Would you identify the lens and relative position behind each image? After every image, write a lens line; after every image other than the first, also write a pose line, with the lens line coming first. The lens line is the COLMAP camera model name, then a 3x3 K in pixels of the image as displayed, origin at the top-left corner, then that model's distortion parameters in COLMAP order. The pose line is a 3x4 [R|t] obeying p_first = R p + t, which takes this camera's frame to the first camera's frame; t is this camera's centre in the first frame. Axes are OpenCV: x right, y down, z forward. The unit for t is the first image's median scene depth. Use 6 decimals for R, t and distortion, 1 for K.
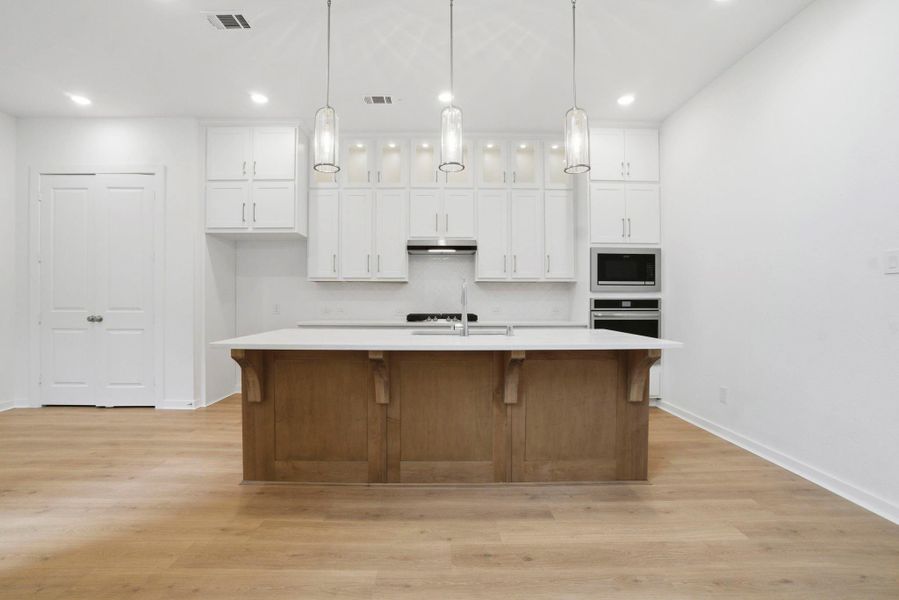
lens RADIAL K [[403.6, 0, 439.5], [0, 403.6, 299.2], [0, 0, 1]] dist [-0.073613, 0.031520]
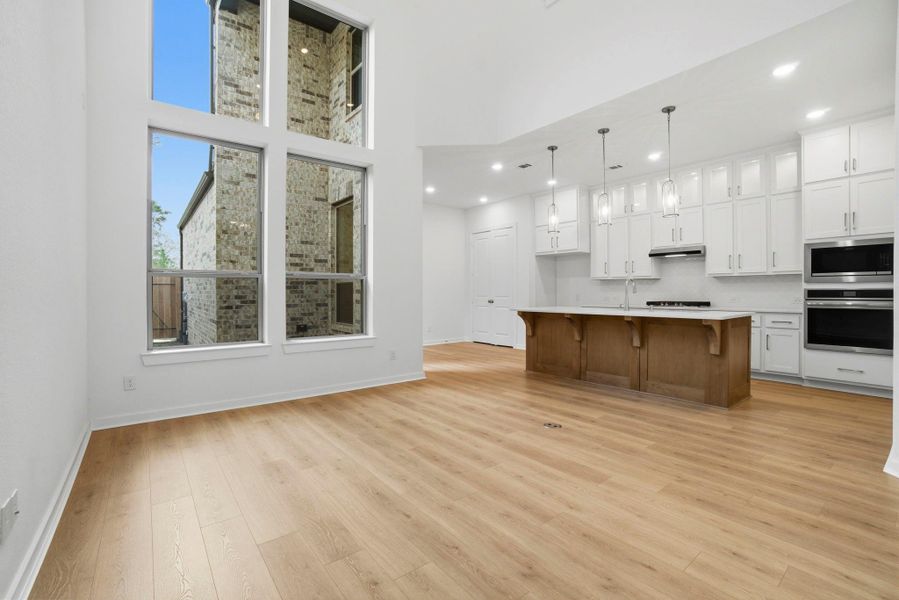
lens RADIAL K [[403.6, 0, 439.5], [0, 403.6, 299.2], [0, 0, 1]] dist [-0.073613, 0.031520]
pose [[0.598154, 0.008551, -0.801335, 0.650893], [0.002921, 0.999913, 0.012851, 0.009986], [0.801376, -0.010028, 0.598077, -0.487001]]
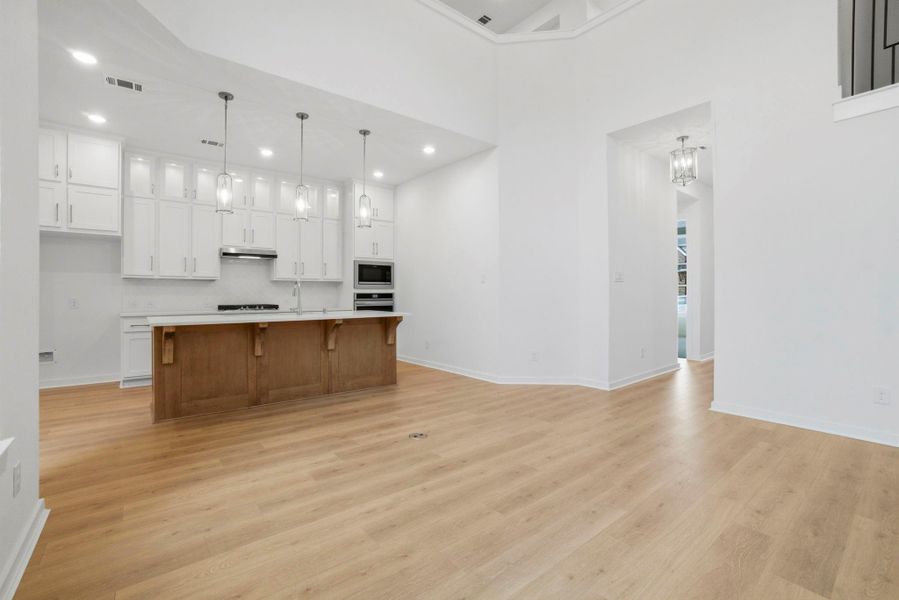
lens RADIAL K [[403.6, 0, 439.5], [0, 403.6, 299.2], [0, 0, 1]] dist [-0.073613, 0.031520]
pose [[0.785988, -0.012363, 0.618118, -0.337480], [0.005812, 0.999904, 0.012608, 0.005557], [-0.618215, -0.006317, 0.785984, -0.448403]]
